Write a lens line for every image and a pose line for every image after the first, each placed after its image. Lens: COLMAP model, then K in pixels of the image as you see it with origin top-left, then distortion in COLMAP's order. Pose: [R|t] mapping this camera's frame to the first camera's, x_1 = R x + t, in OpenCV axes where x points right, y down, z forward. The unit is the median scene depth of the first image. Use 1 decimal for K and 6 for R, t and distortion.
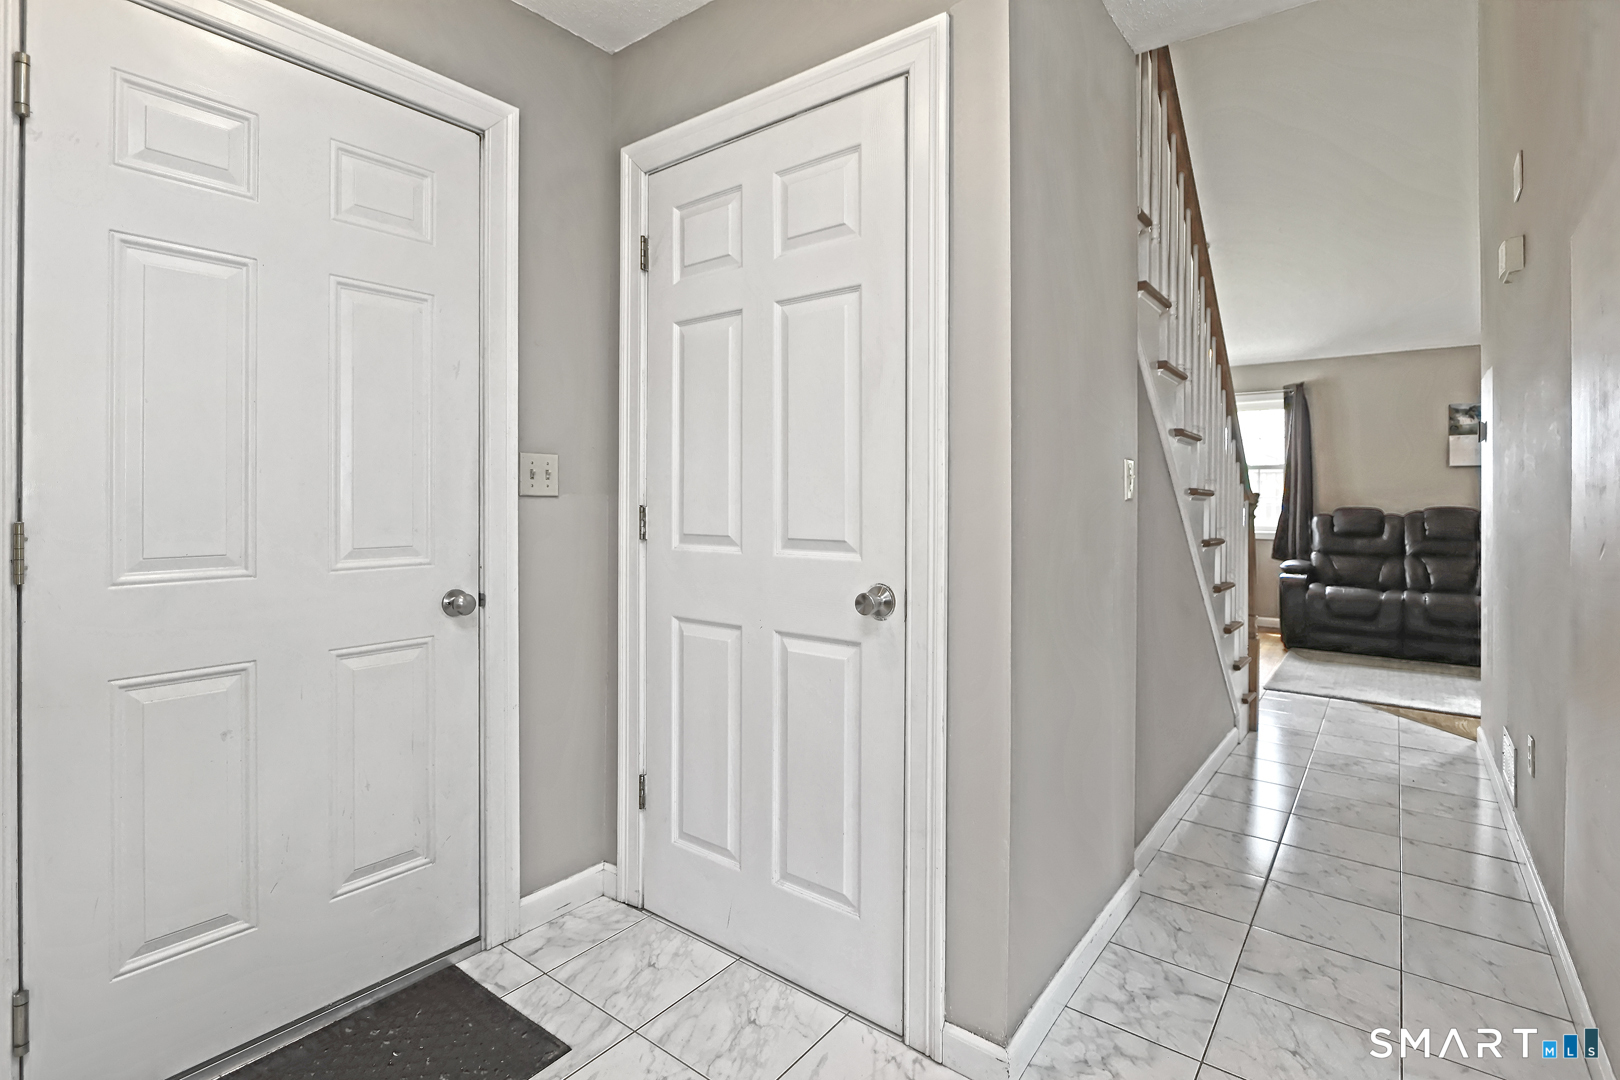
lens RADIAL K [[765.6, 0, 804.4], [0, 765.6, 483.8], [0, 0, 1]] dist [0.000574, -0.000048]
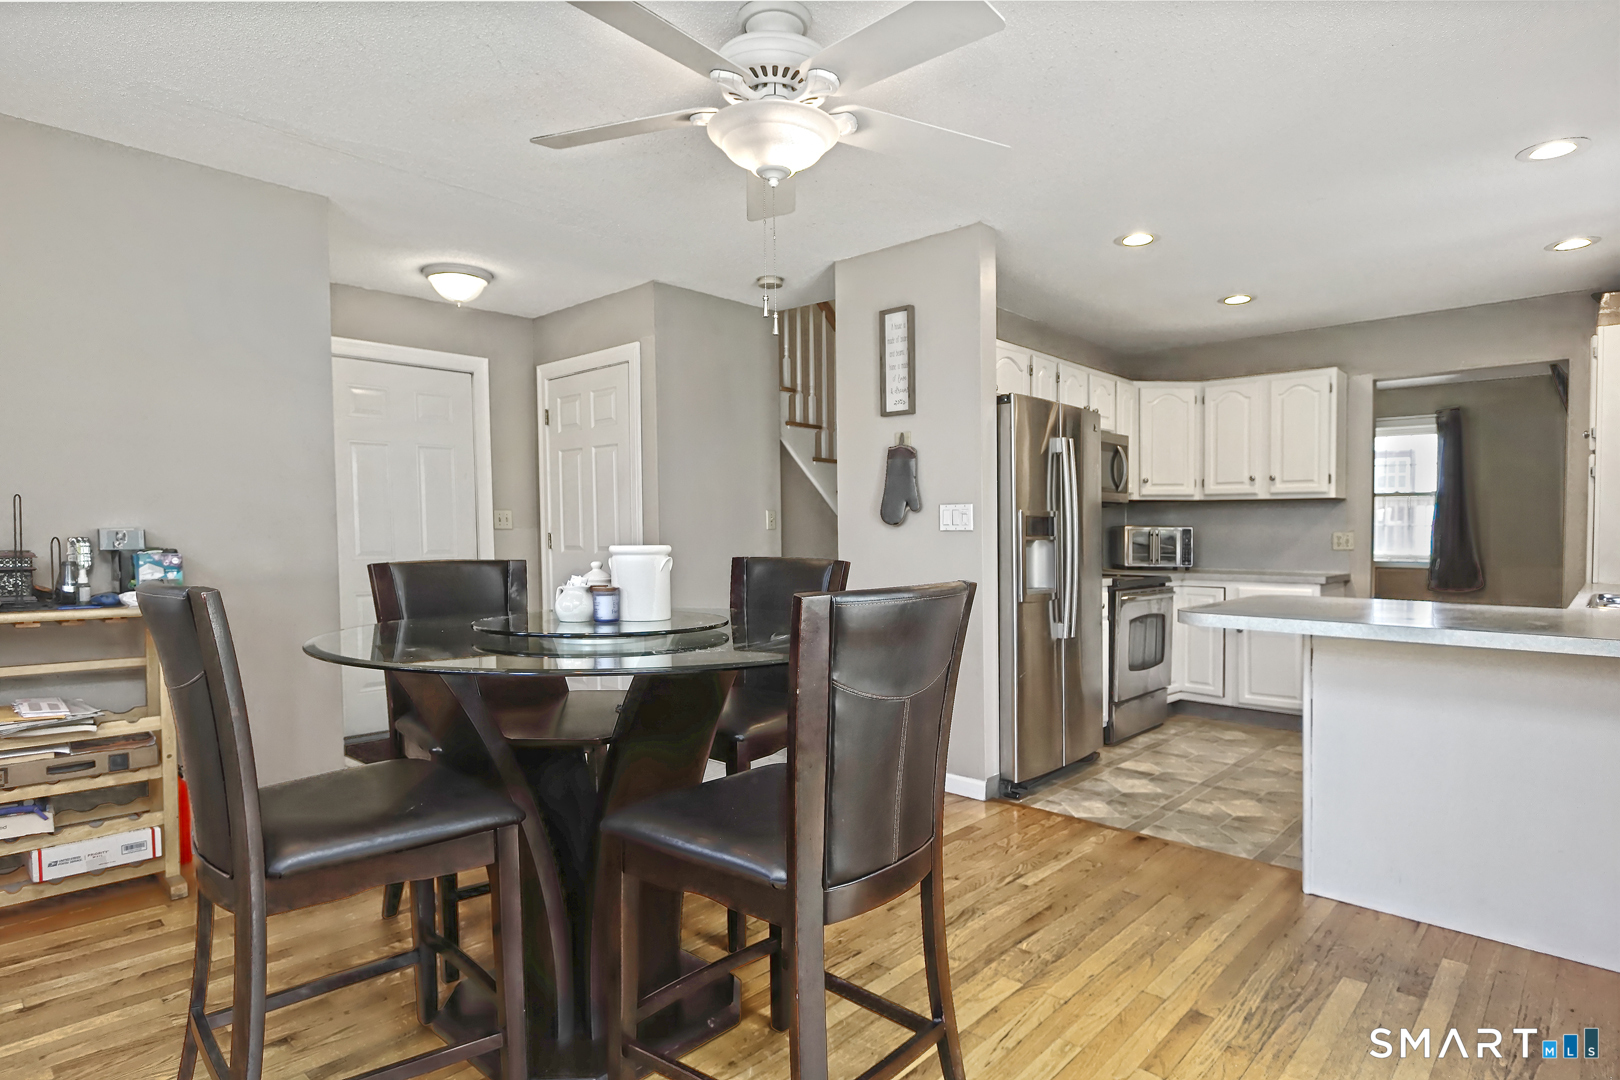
lens RADIAL K [[875.0, 0, 812.7], [0, 875.0, 553.6], [0, 0, 1]] dist [-0.014257, 0.000365]
pose [[0.997501, -0.011147, -0.069773, 0.706017], [0.013014, 0.999568, 0.026365, 0.030470], [0.069449, -0.027207, 0.997214, -1.419145]]
